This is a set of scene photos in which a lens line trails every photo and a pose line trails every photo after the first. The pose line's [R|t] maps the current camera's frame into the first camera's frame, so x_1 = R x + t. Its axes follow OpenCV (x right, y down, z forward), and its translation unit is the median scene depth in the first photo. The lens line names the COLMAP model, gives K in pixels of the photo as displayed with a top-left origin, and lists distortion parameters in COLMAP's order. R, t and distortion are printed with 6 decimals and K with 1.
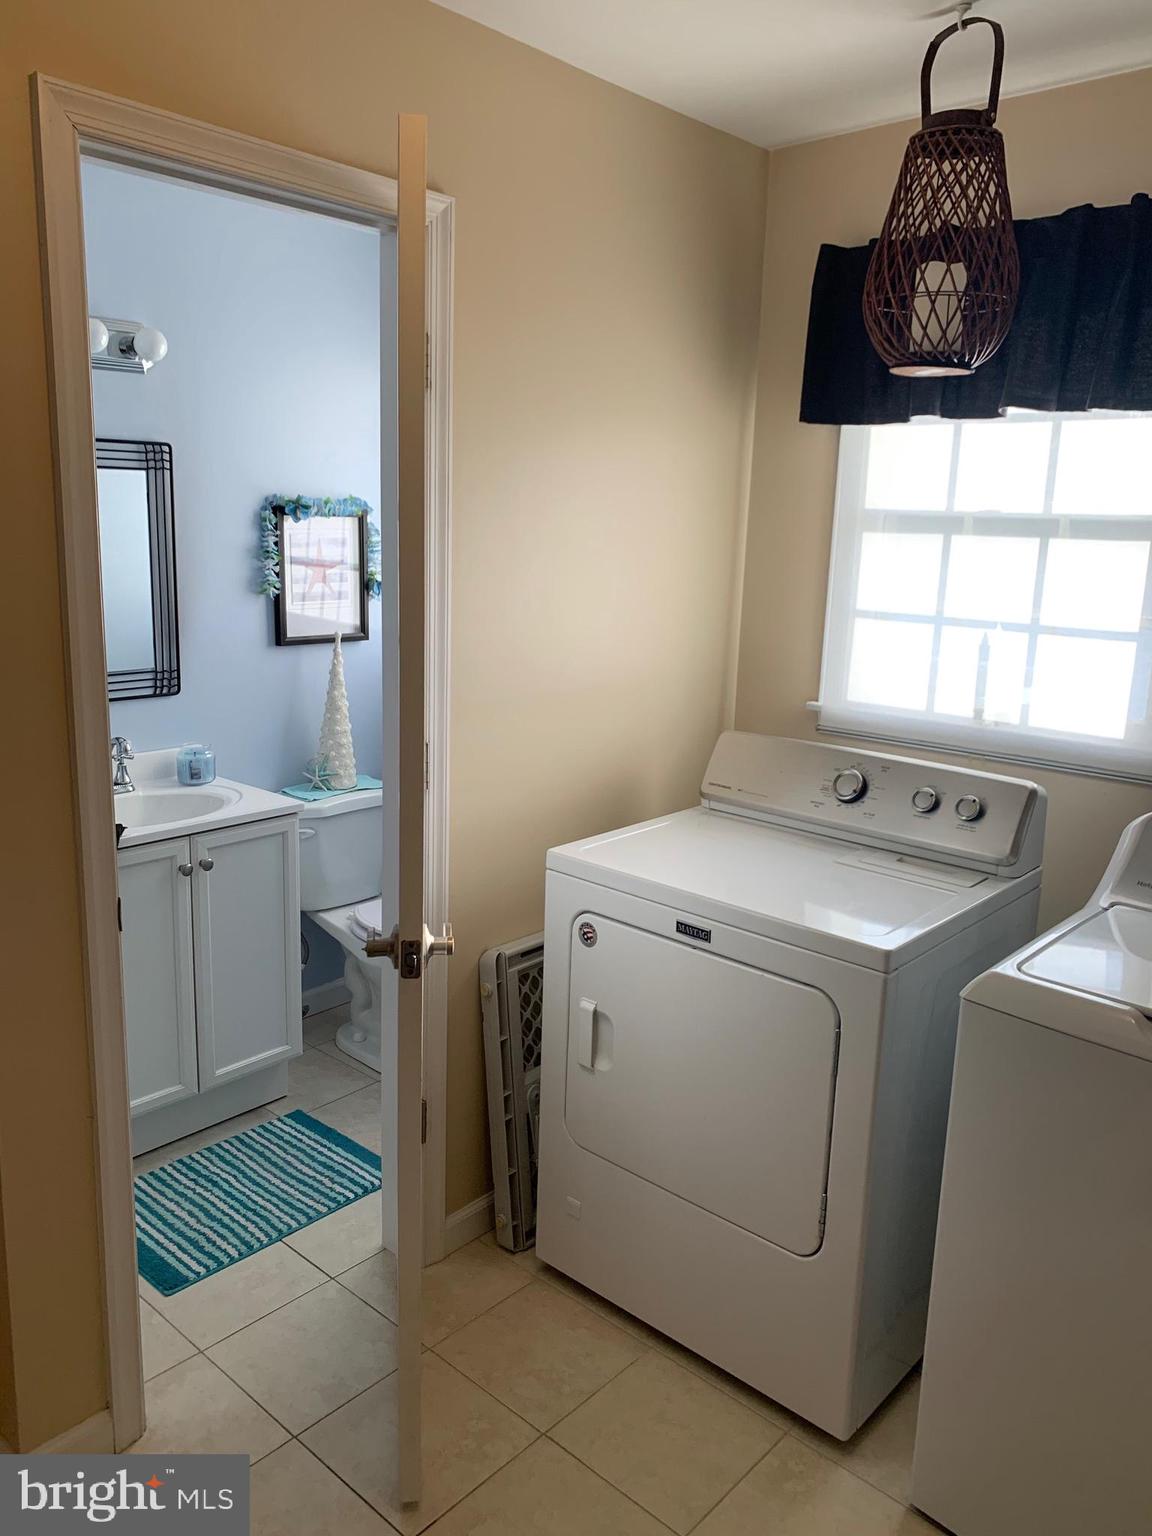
lens RADIAL K [[1182.5, 0, 588.3], [0, 1182.5, 760.0], [0, 0, 1]] dist [0.052902, -0.075760]
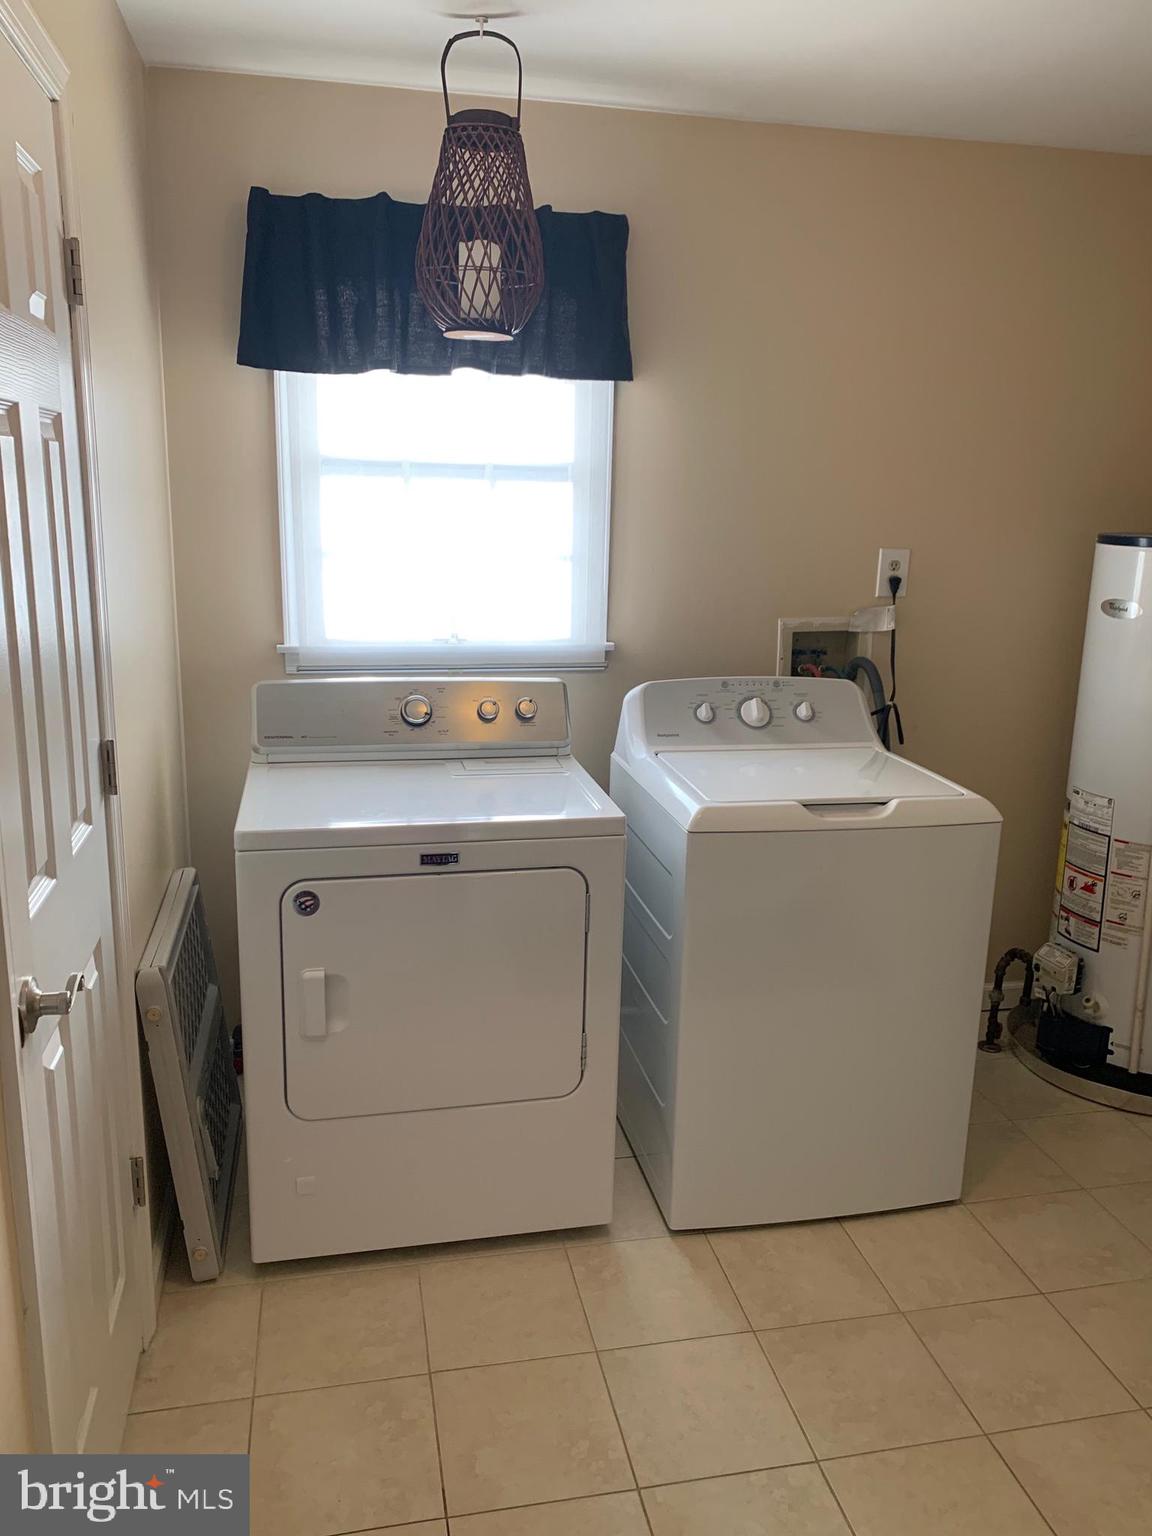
lens RADIAL K [[1182.5, 0, 585.5], [0, 1182.5, 758.9], [0, 0, 1]] dist [0.052902, -0.075760]
pose [[0.582285, -0.202983, 0.787237, -0.848379], [0.162970, 0.977818, 0.131582, -0.080393], [-0.796483, 0.051678, 0.602448, 0.323980]]
